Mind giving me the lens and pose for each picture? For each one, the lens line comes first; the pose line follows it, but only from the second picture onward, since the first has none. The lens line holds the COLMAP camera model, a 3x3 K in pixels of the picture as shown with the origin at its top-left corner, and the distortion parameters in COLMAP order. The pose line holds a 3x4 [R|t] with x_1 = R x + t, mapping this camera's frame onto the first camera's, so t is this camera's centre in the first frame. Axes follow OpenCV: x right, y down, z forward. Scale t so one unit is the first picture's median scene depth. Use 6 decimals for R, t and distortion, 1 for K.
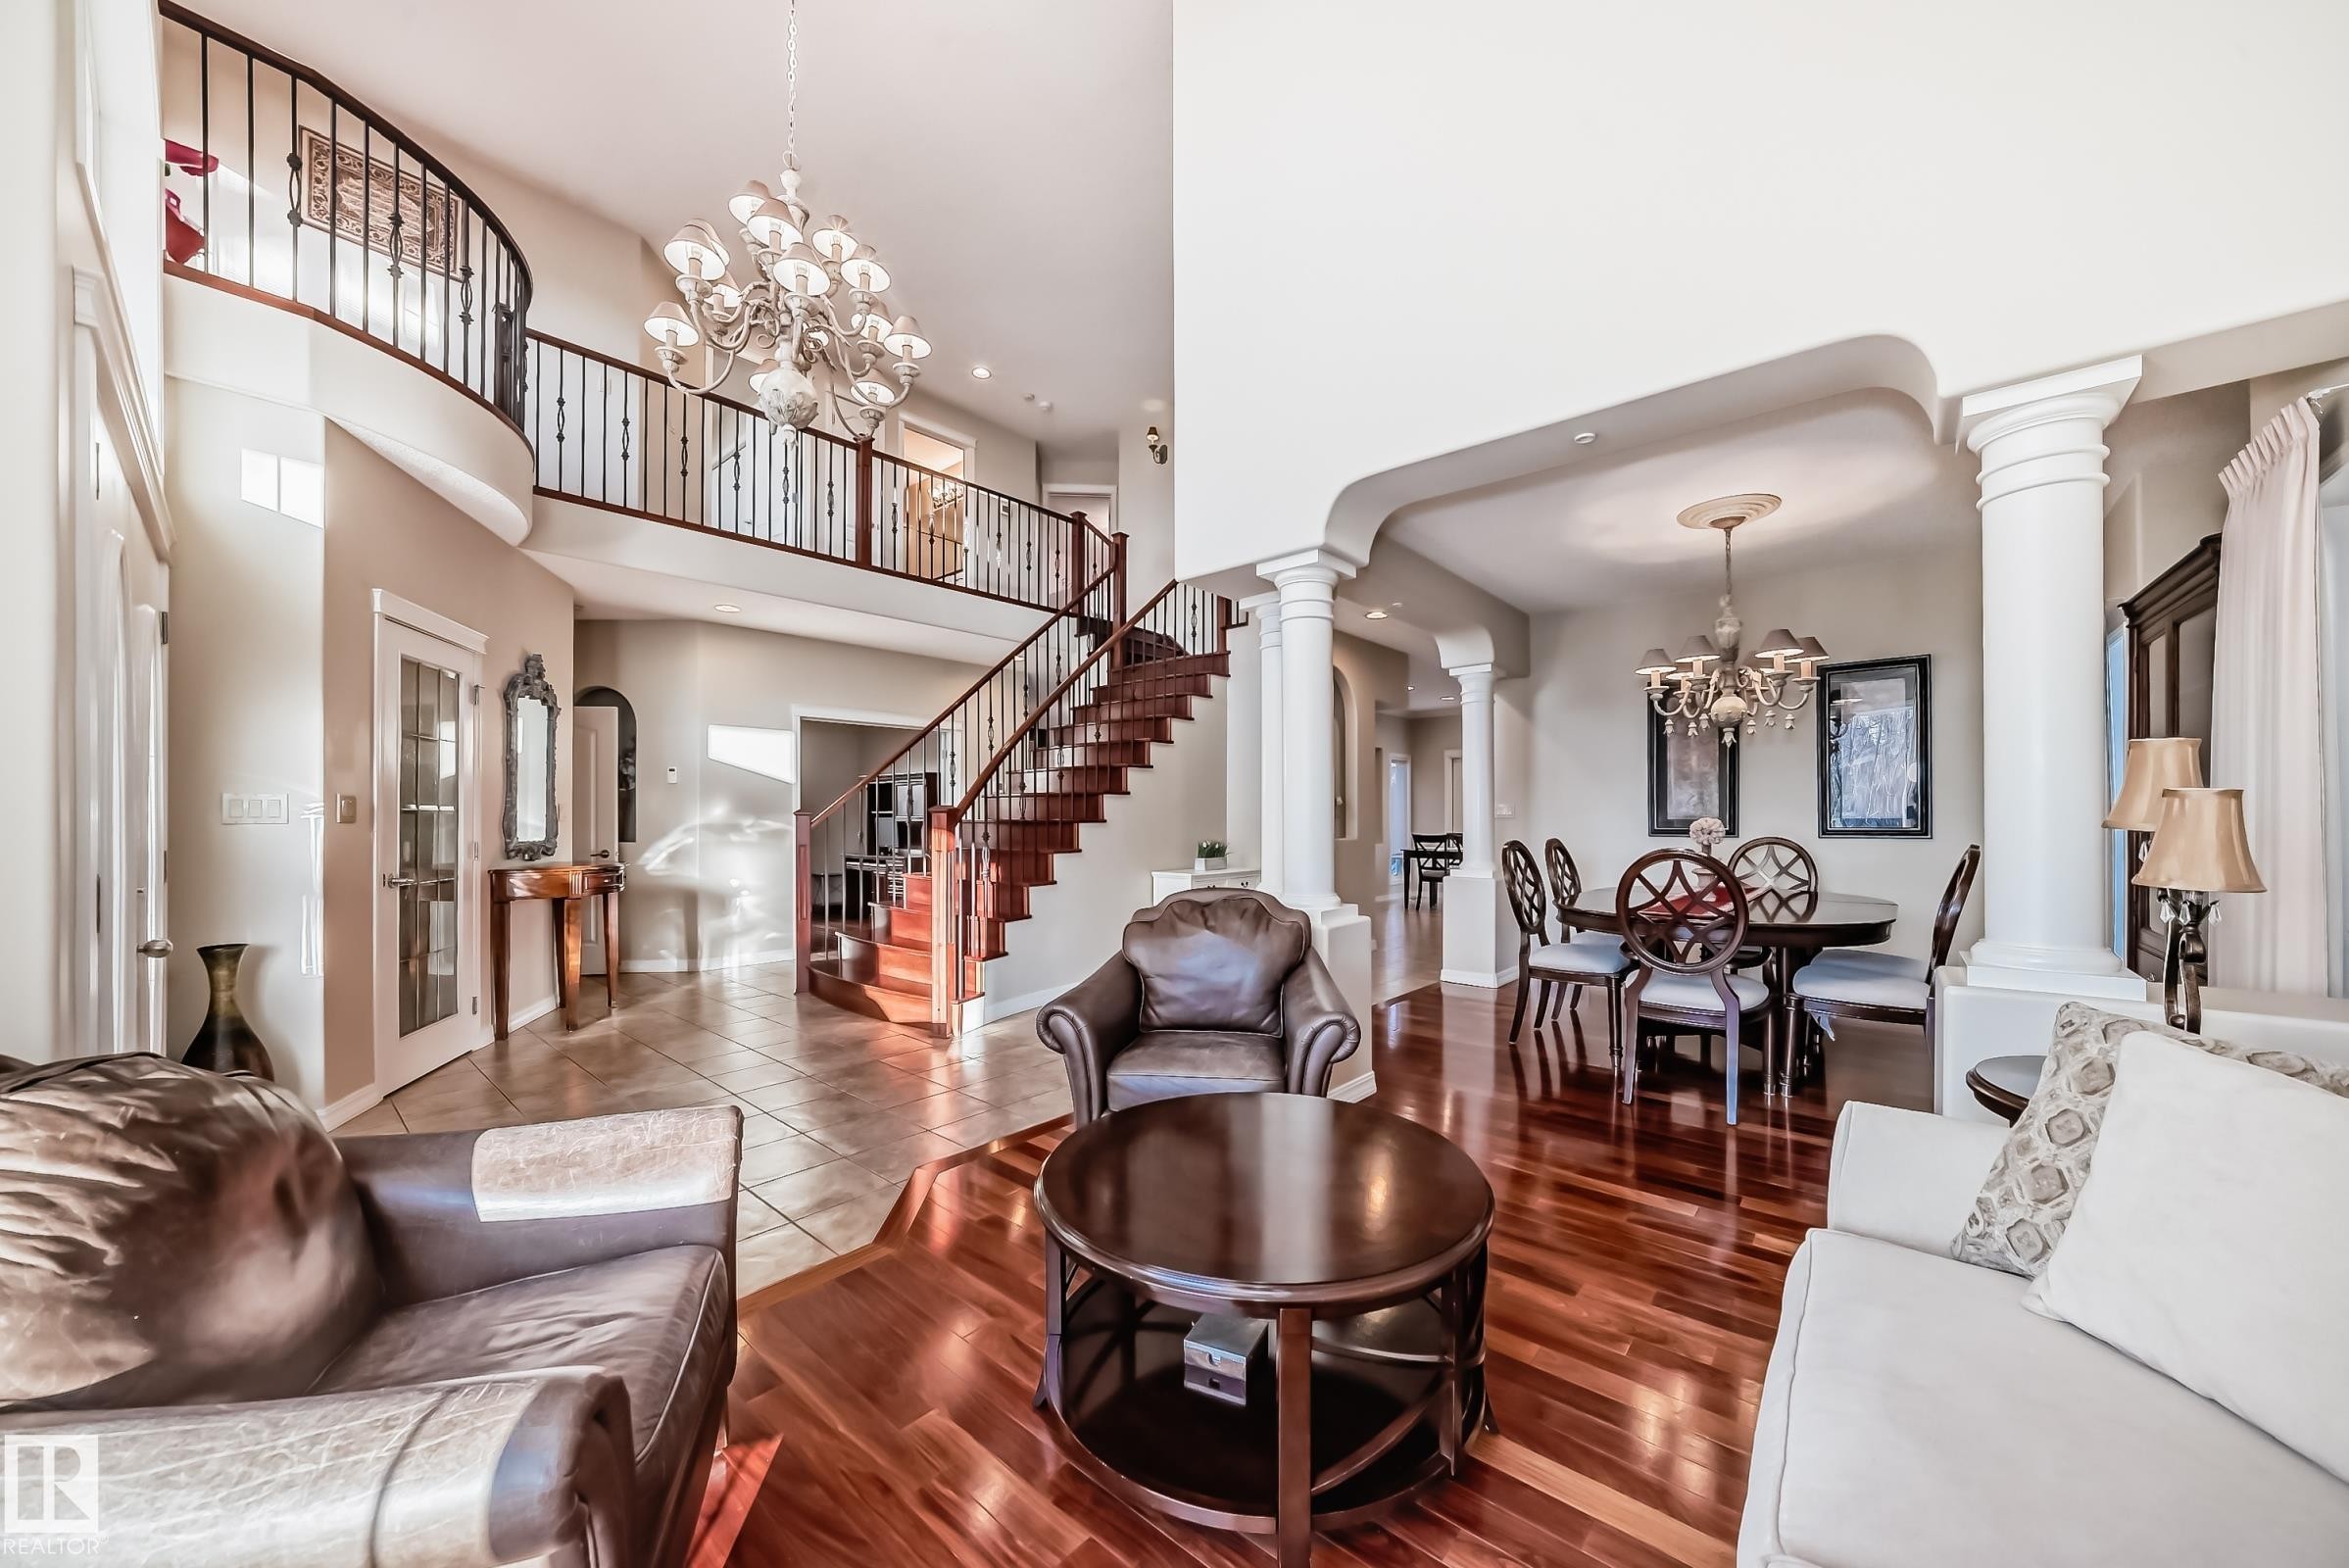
lens RADIAL K [[828.4, 0, 1171.1], [0, 828.4, 811.6], [0, 0, 1]] dist [0.000294, 0.000056]
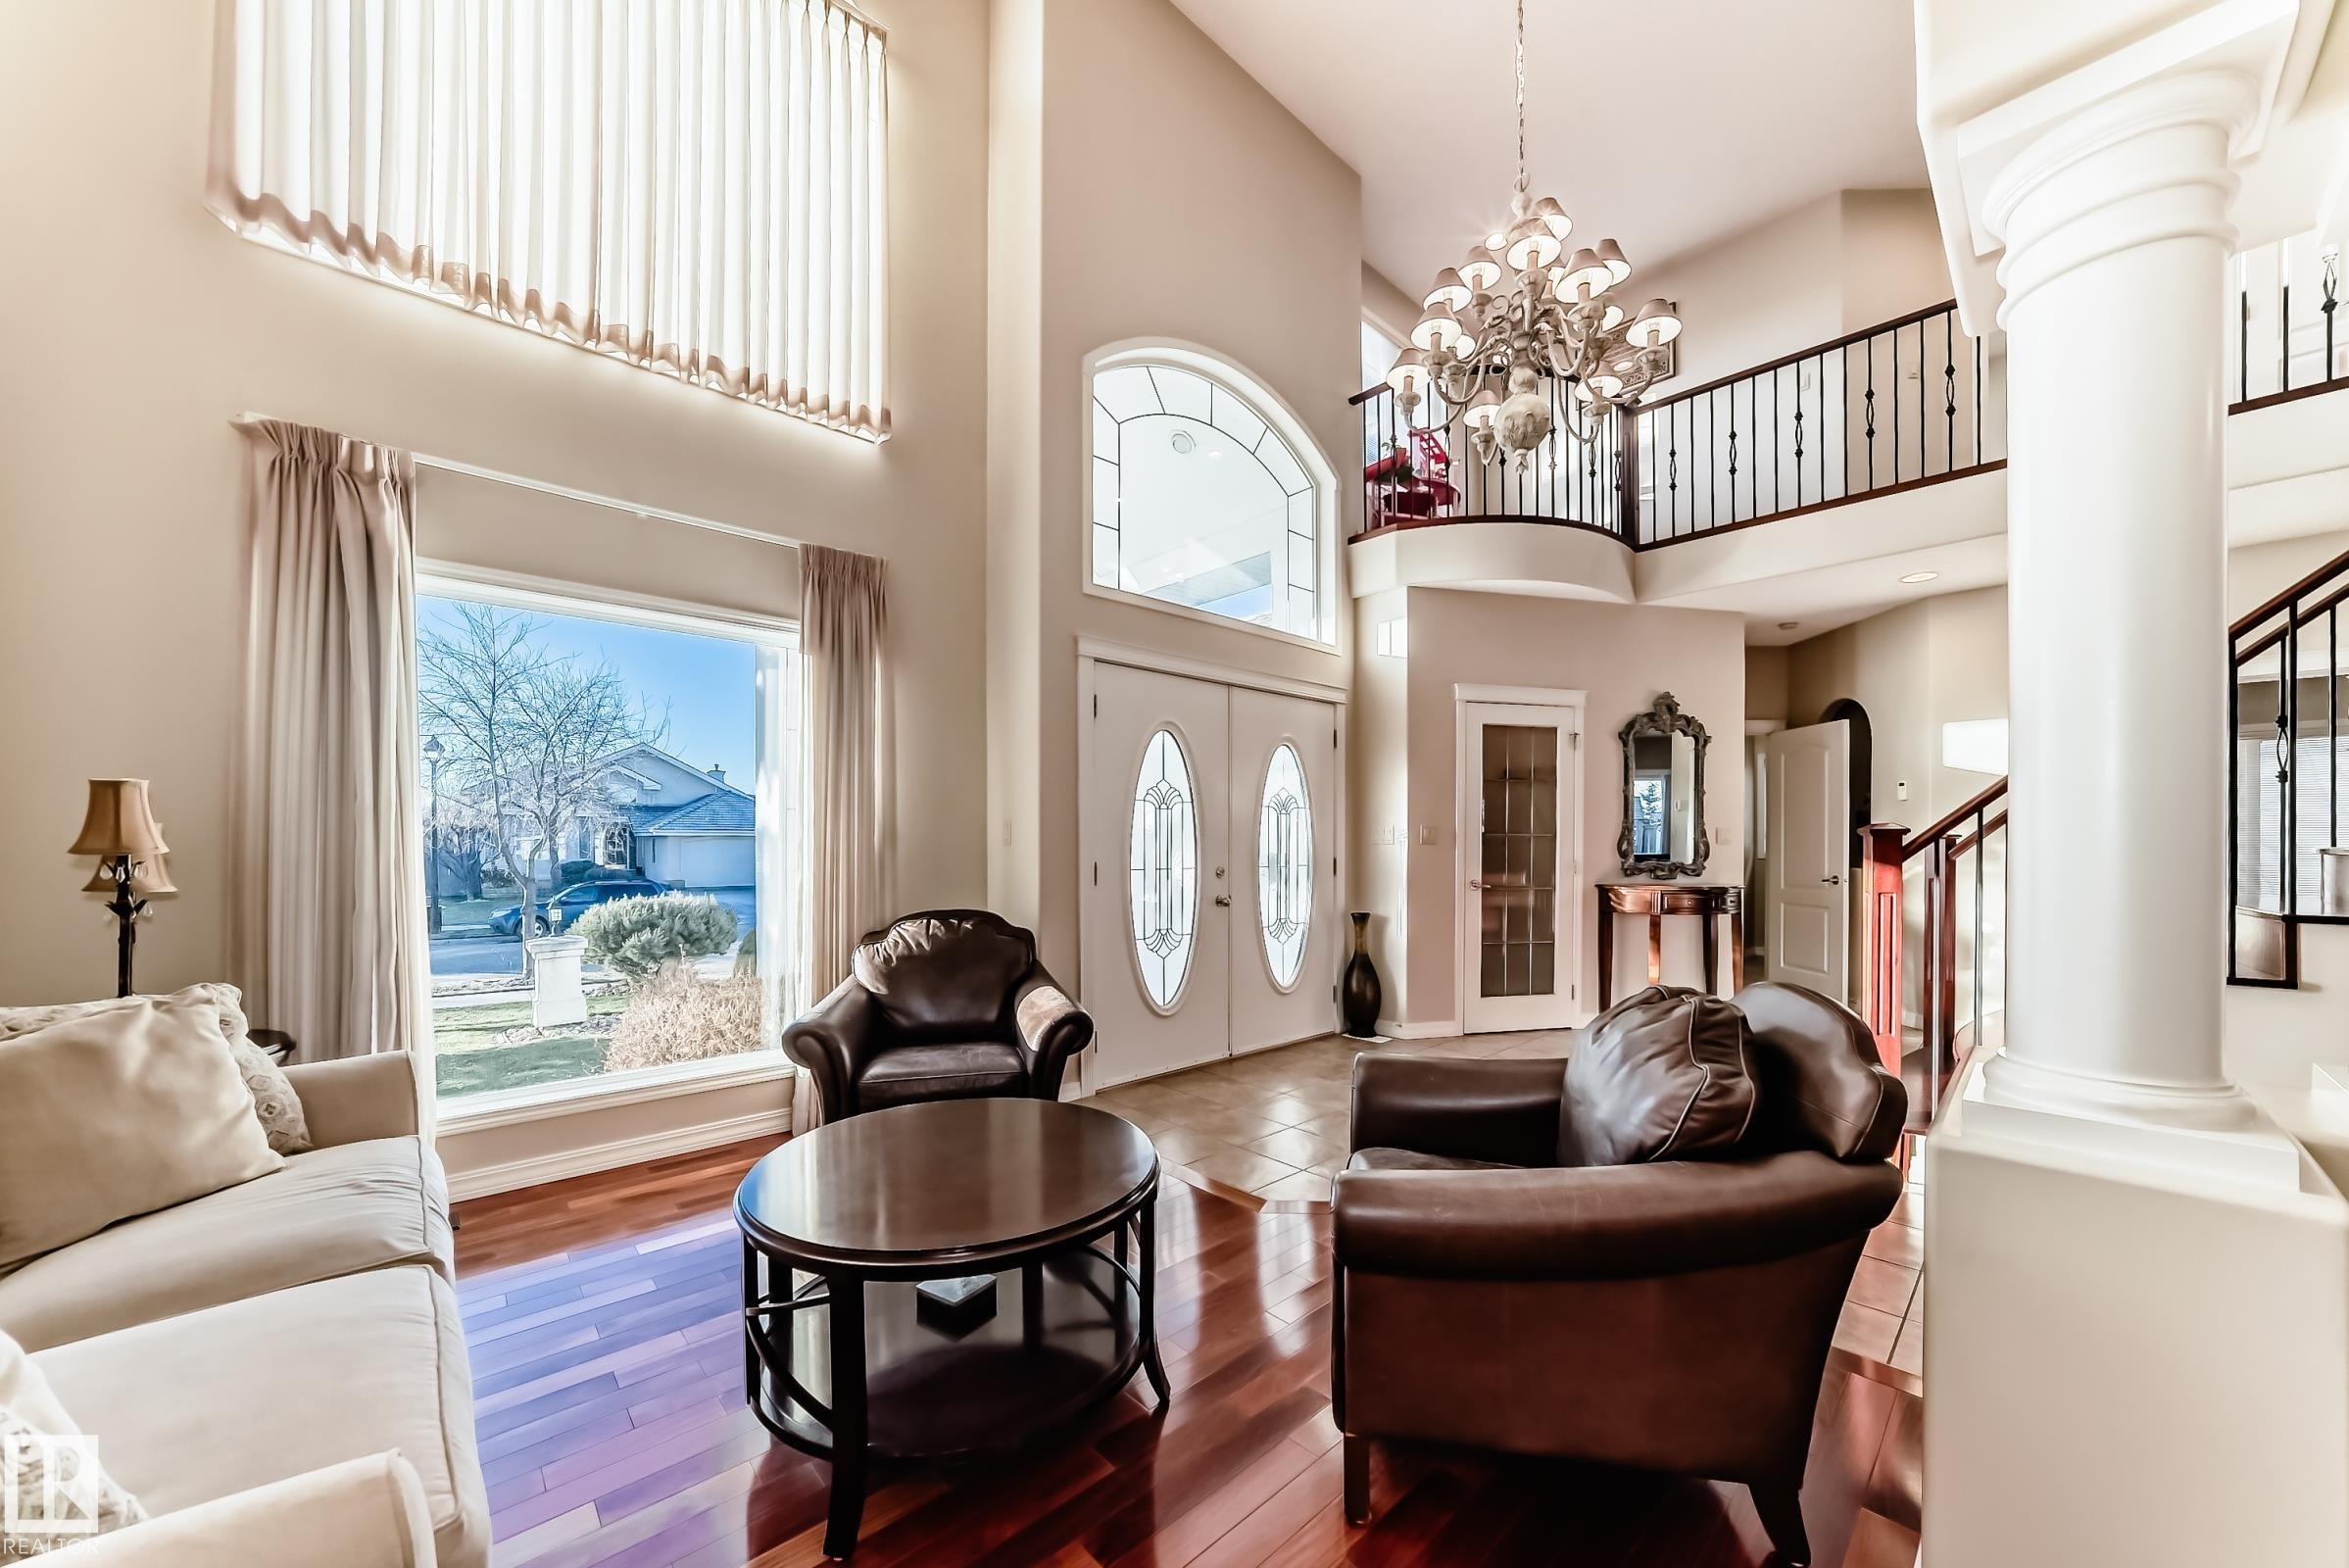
lens RADIAL K [[852.3, 0, 1191.0], [0, 852.3, 841.8], [0, 0, 1]] dist [-0.008225, -0.000051]
pose [[-0.075264, 0.007448, -0.997136, 0.419130], [0.001769, 0.999972, 0.007336, -0.001483], [0.997162, -0.001212, -0.075275, 0.476429]]
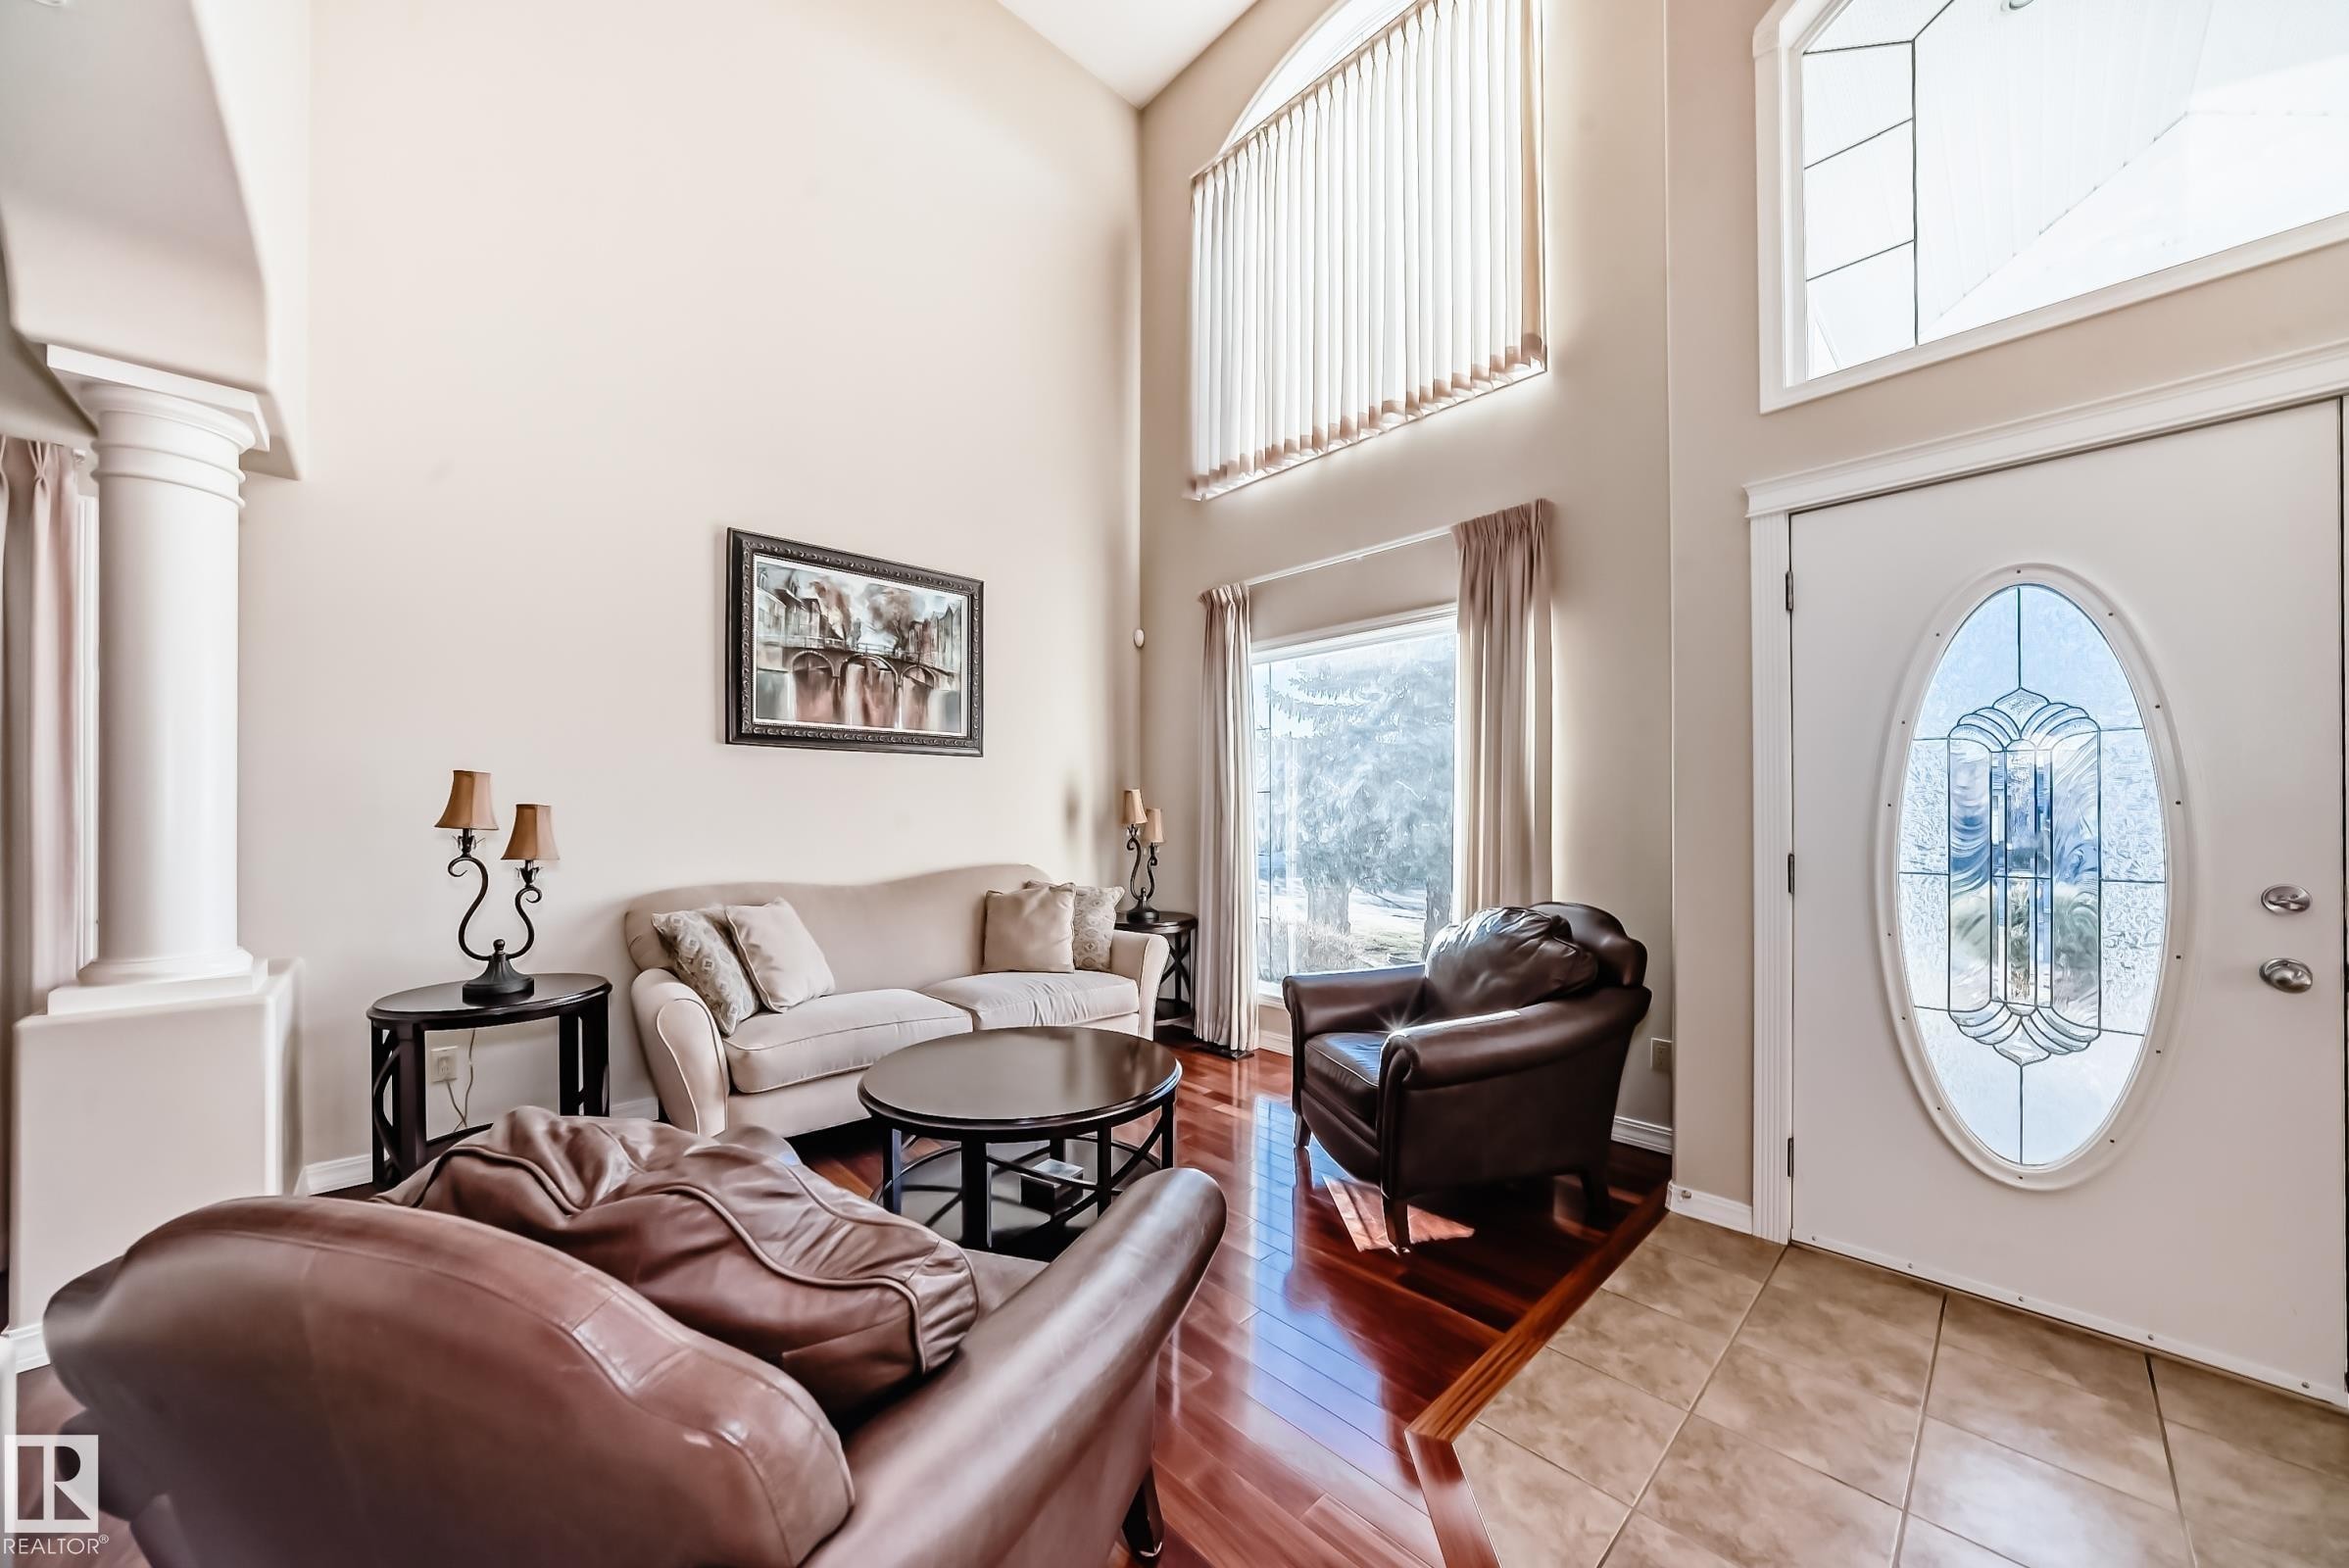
lens RADIAL K [[828.4, 0, 1171.1], [0, 828.4, 811.6], [0, 0, 1]] dist [0.000294, 0.000056]
pose [[-0.998390, 0.002127, 0.056684, -0.073139], [0.001497, 0.999937, -0.011161, 0.004791], [-0.056704, -0.011058, -0.998330, 0.819482]]
